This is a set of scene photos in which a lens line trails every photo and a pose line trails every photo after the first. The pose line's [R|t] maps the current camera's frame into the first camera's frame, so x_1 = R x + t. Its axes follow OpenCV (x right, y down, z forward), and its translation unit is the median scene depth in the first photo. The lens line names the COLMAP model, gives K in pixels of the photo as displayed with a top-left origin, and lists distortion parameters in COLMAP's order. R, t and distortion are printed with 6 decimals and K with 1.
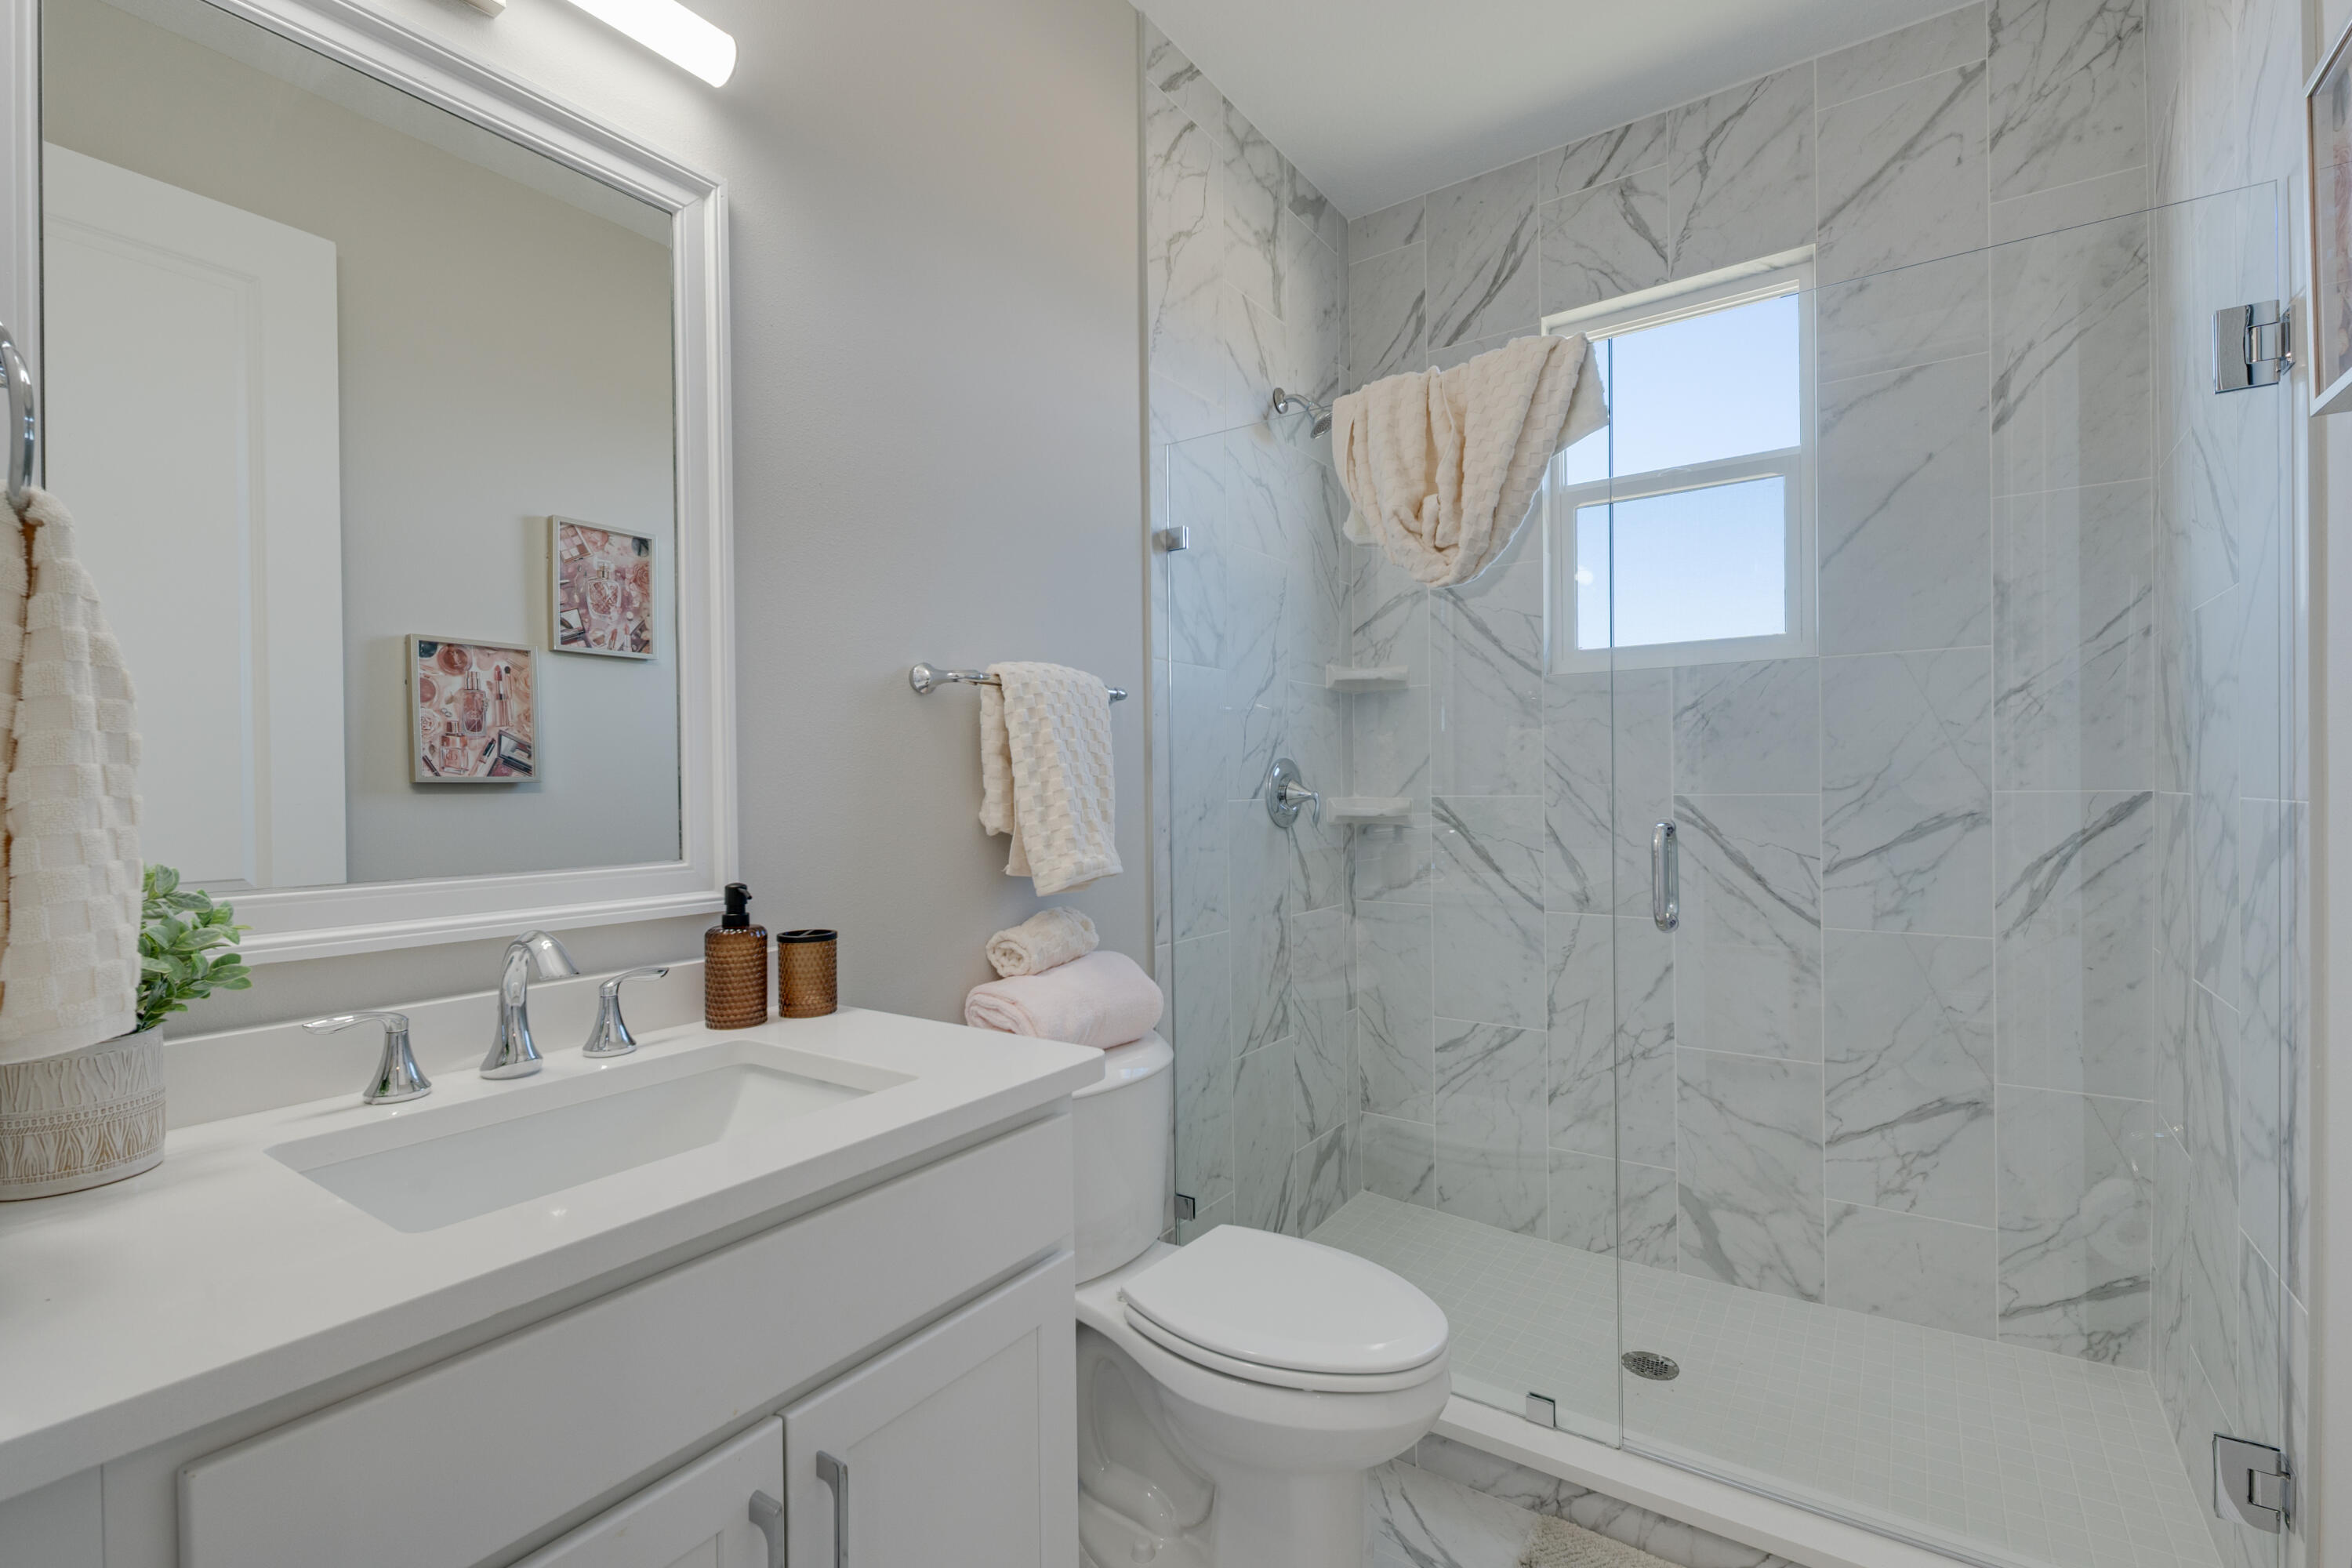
lens RADIAL K [[1048.3, 0, 1172.2], [0, 1048.3, 791.0], [0, 0, 1]] dist [0.018883, -0.012110]
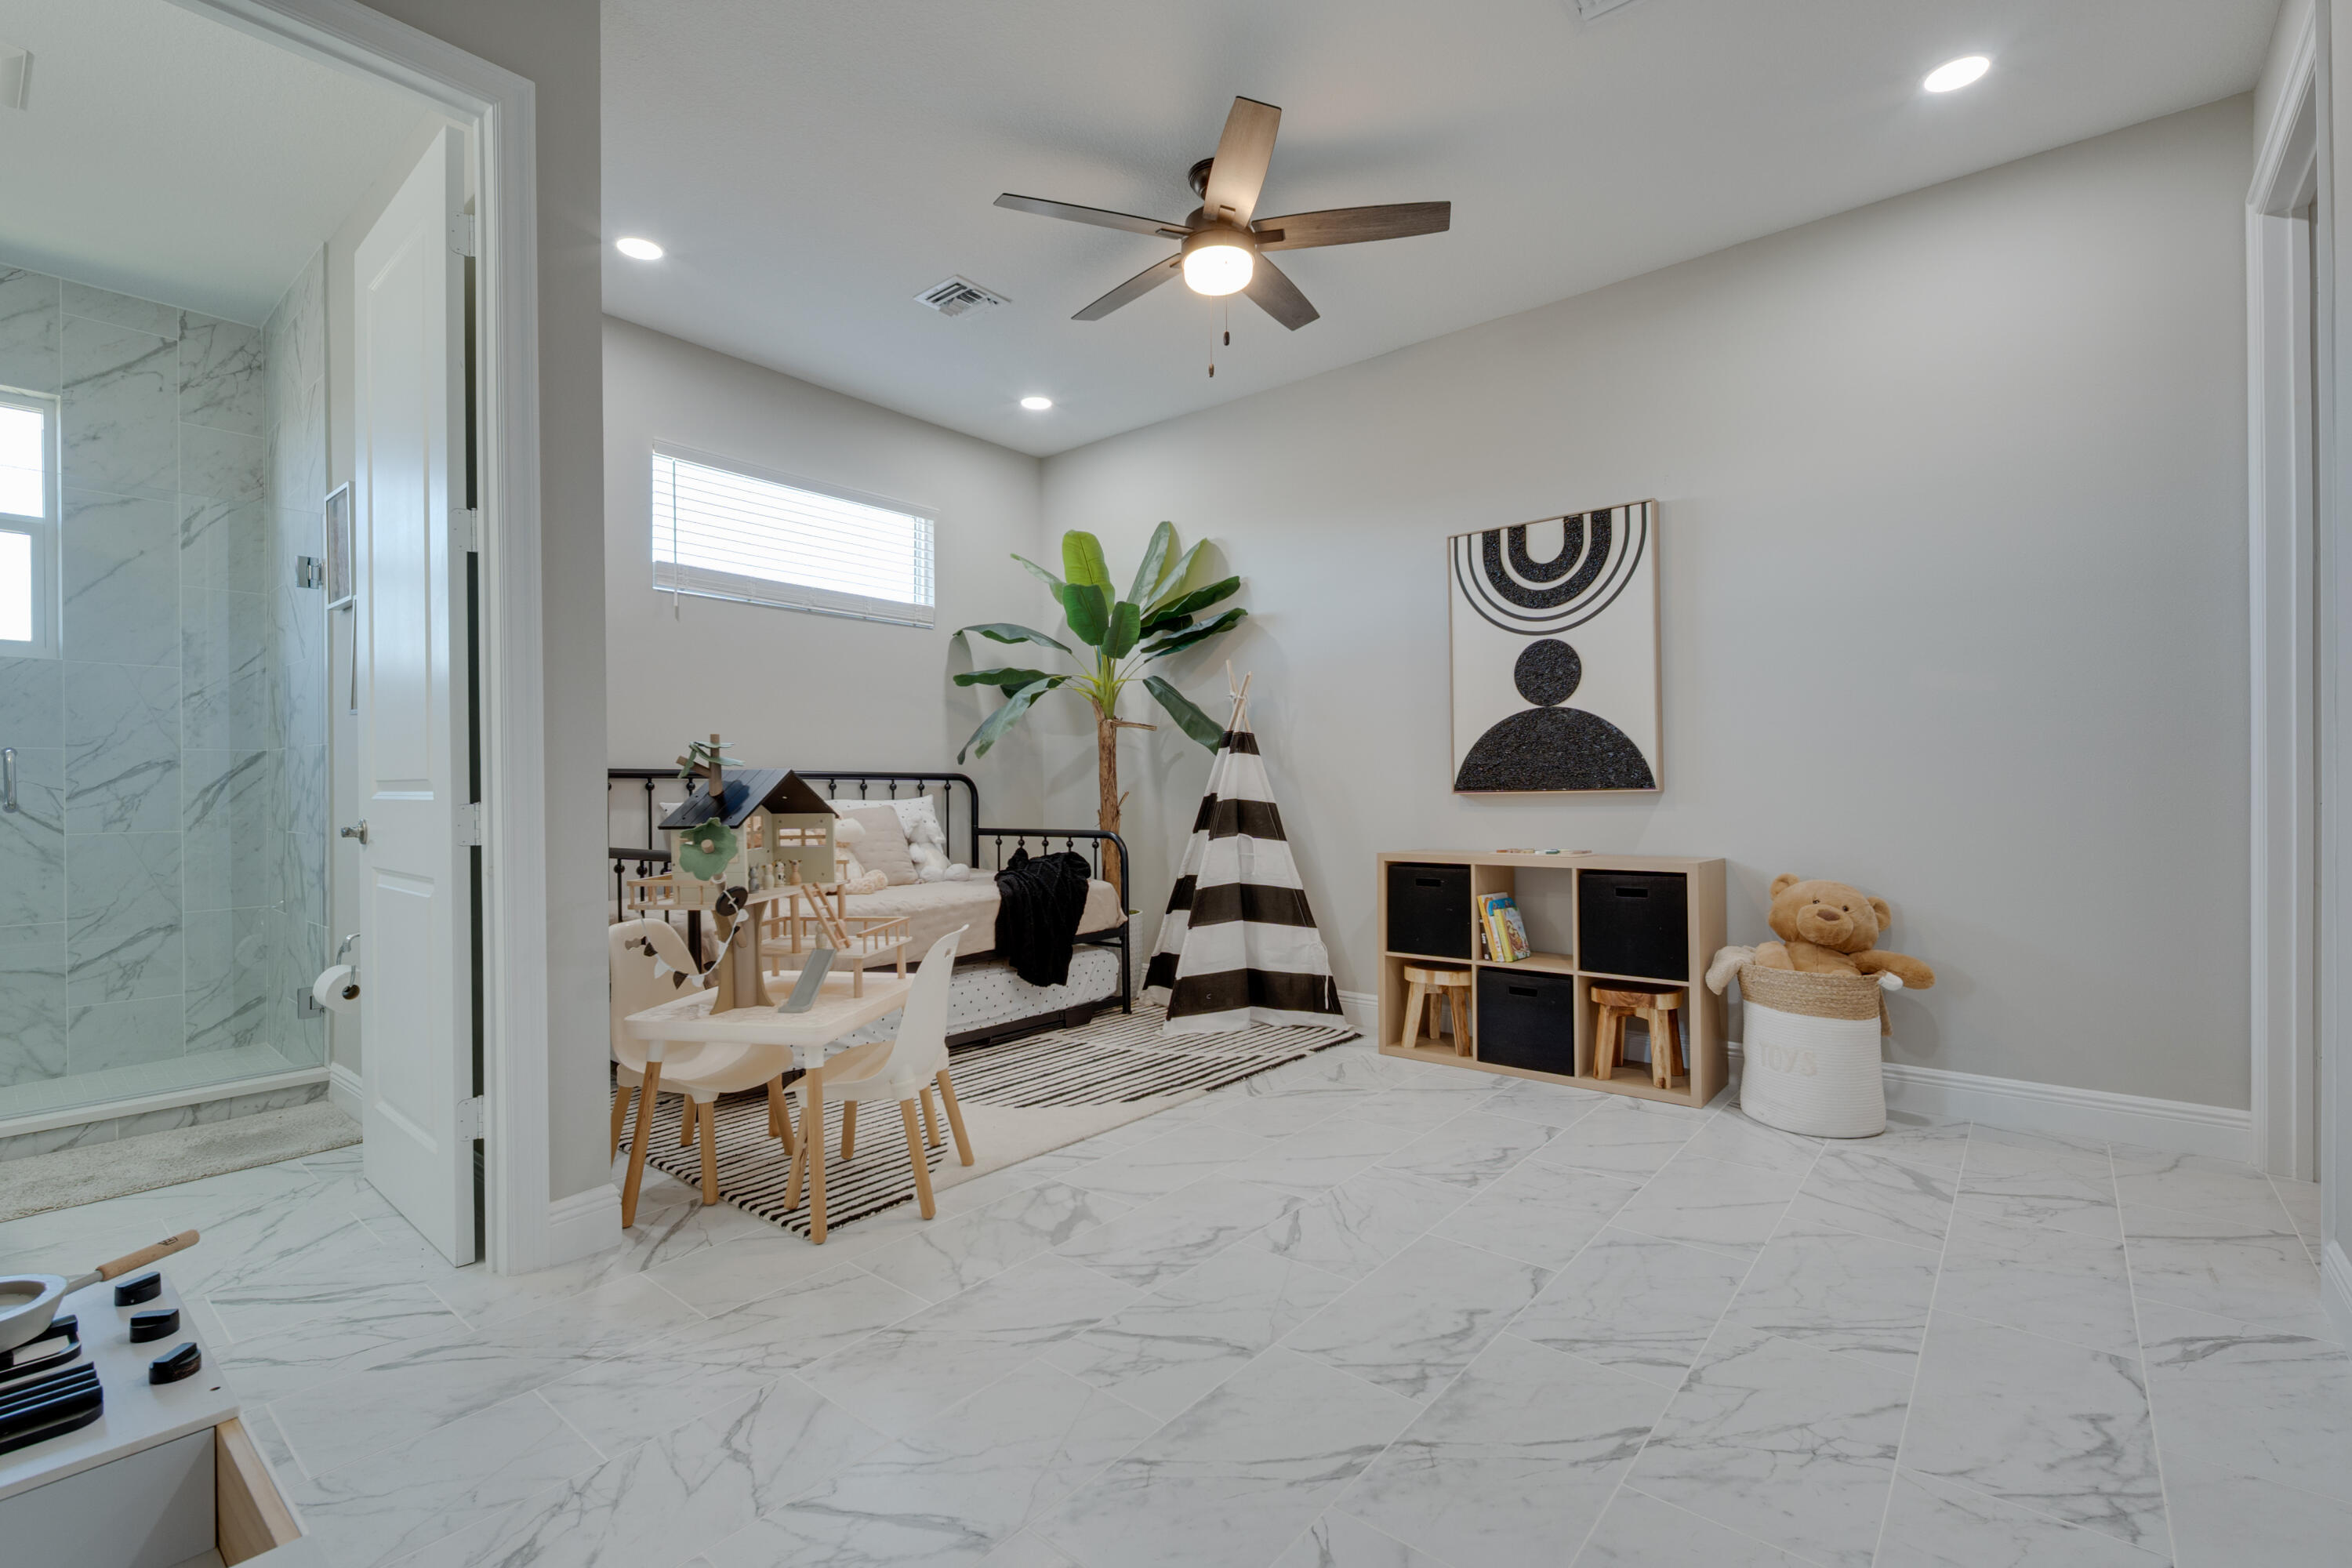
lens RADIAL K [[1048.3, 0, 1172.2], [0, 1048.3, 791.0], [0, 0, 1]] dist [0.018883, -0.012110]
pose [[0.096738, -0.000838, 0.995310, -0.863879], [0.003380, 0.999994, 0.000513, 0.078400], [-0.995304, 0.003314, 0.096740, -0.867747]]
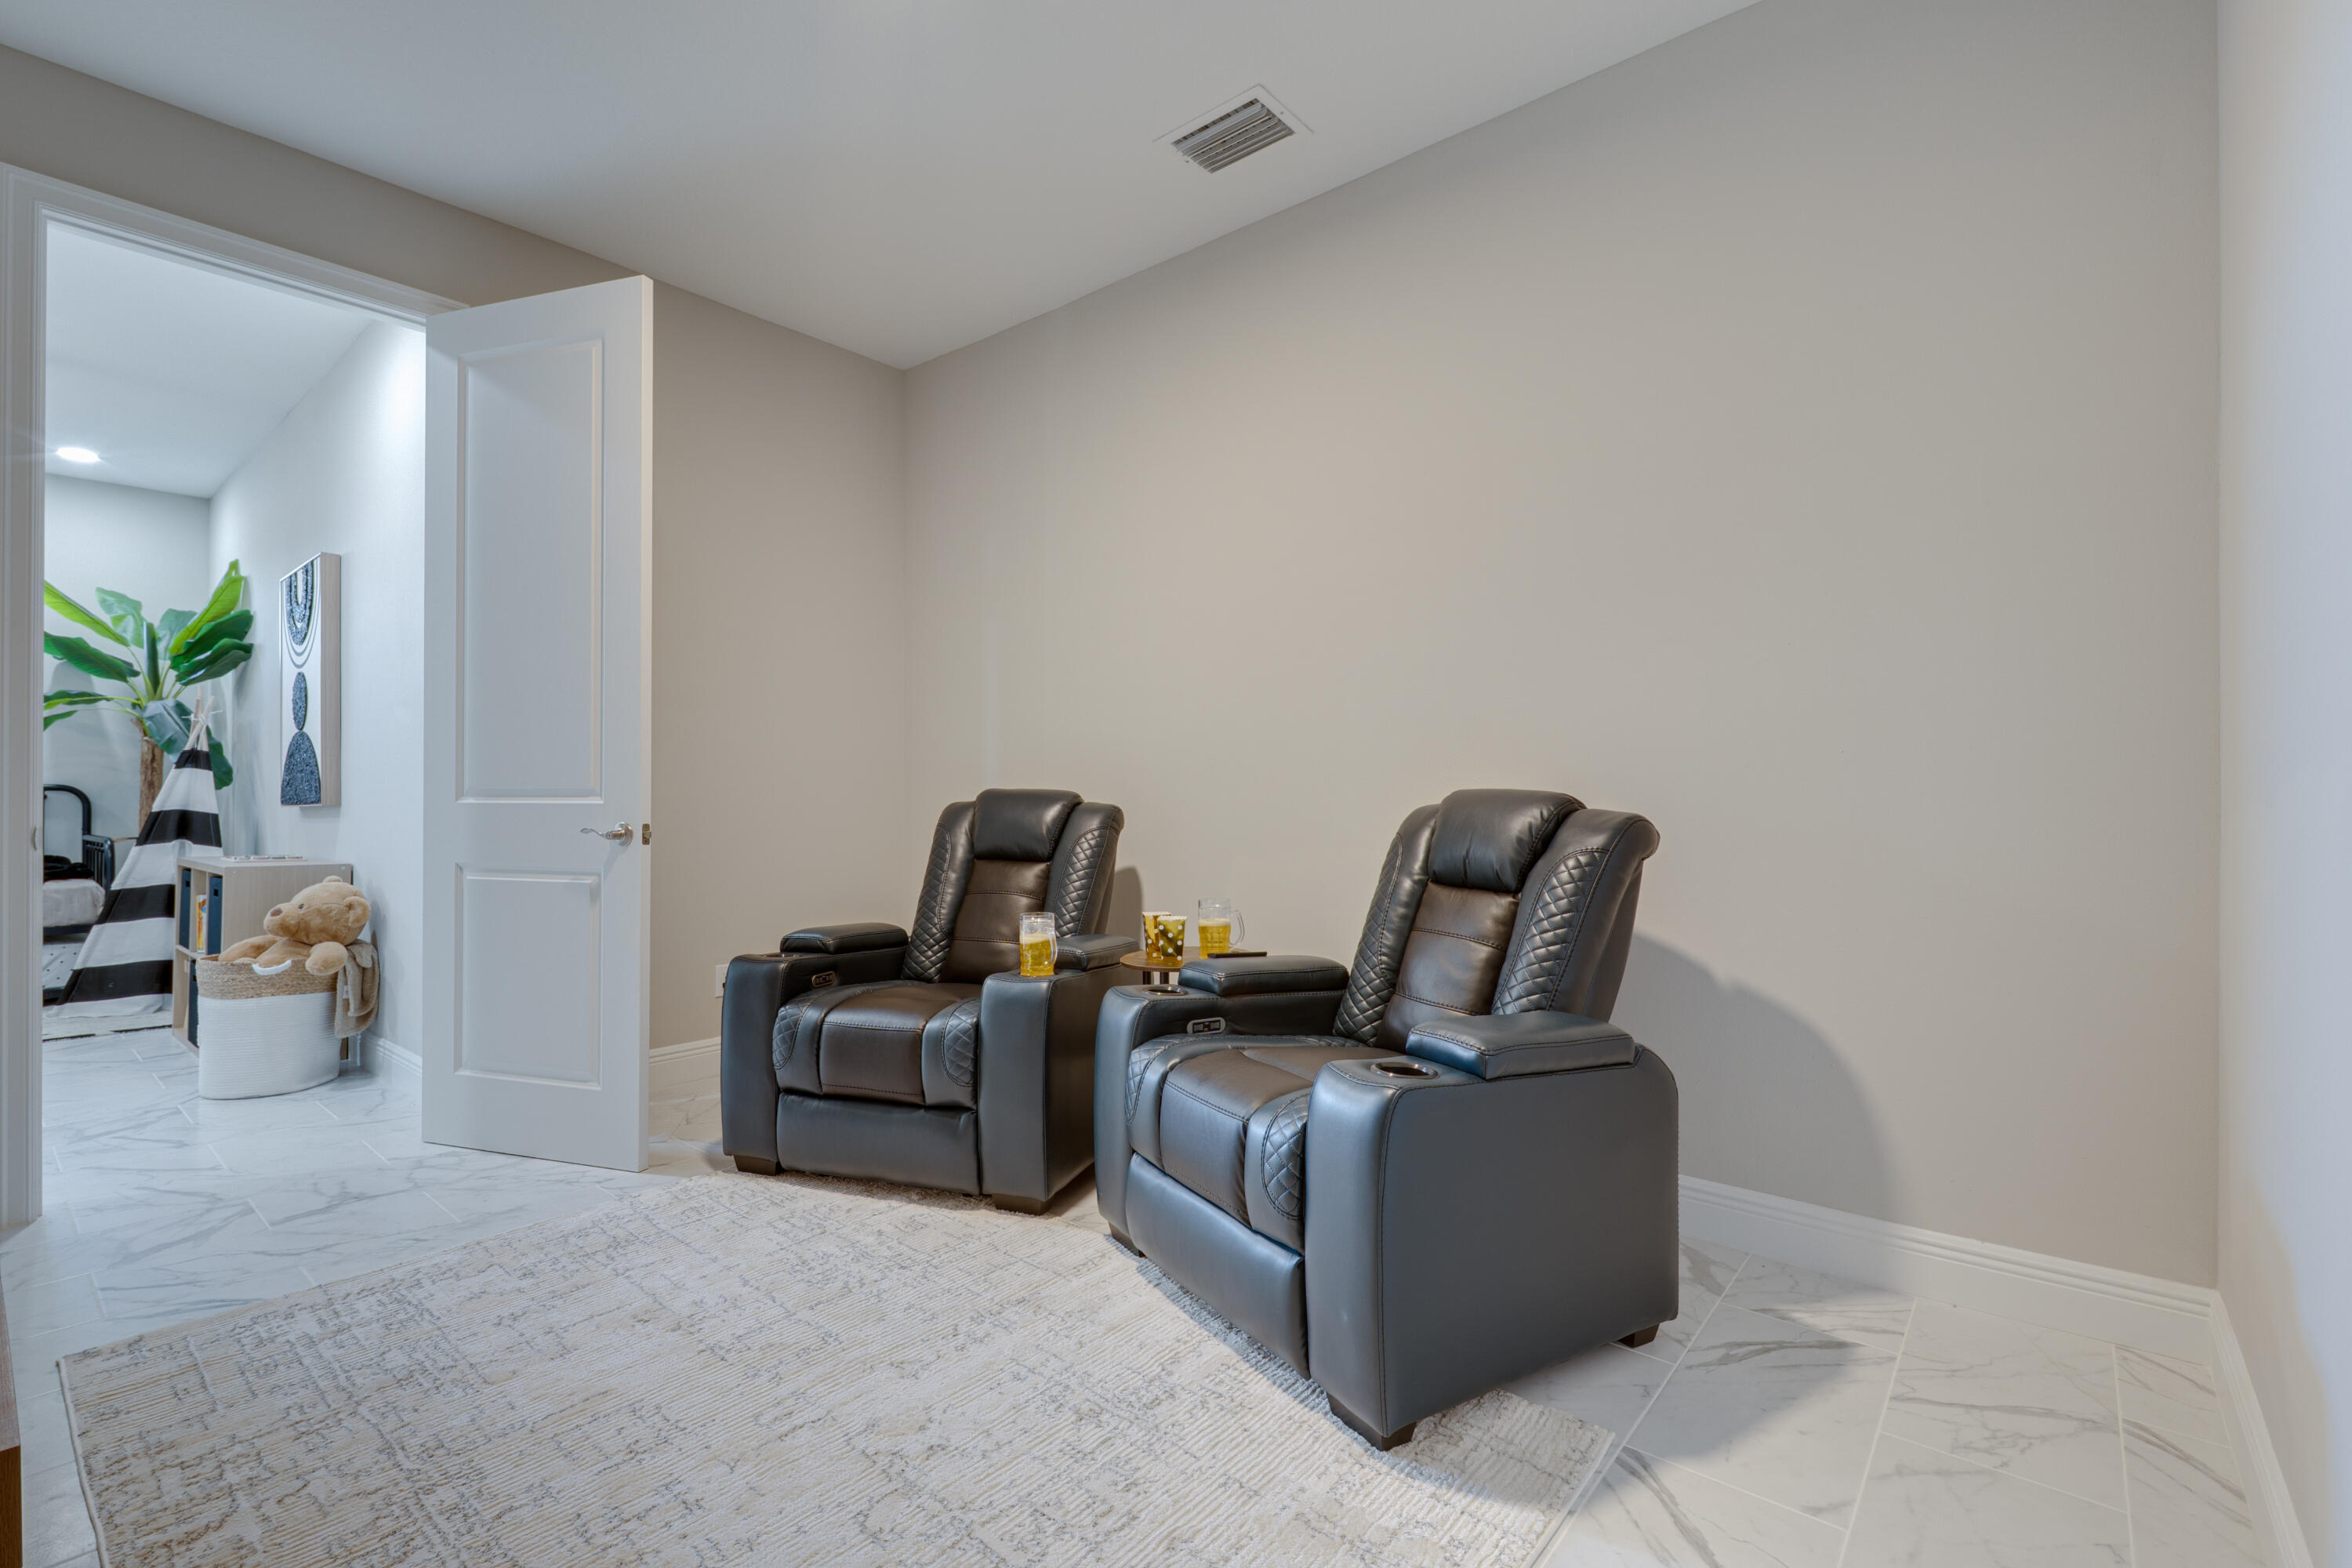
lens RADIAL K [[1048.3, 0, 1172.2], [0, 1048.3, 791.0], [0, 0, 1]] dist [0.018883, -0.012110]
pose [[0.128874, 0.007145, 0.991635, -0.807736], [0.003294, 0.999965, -0.007633, 0.079792], [-0.991655, 0.004250, 0.128846, -3.342085]]
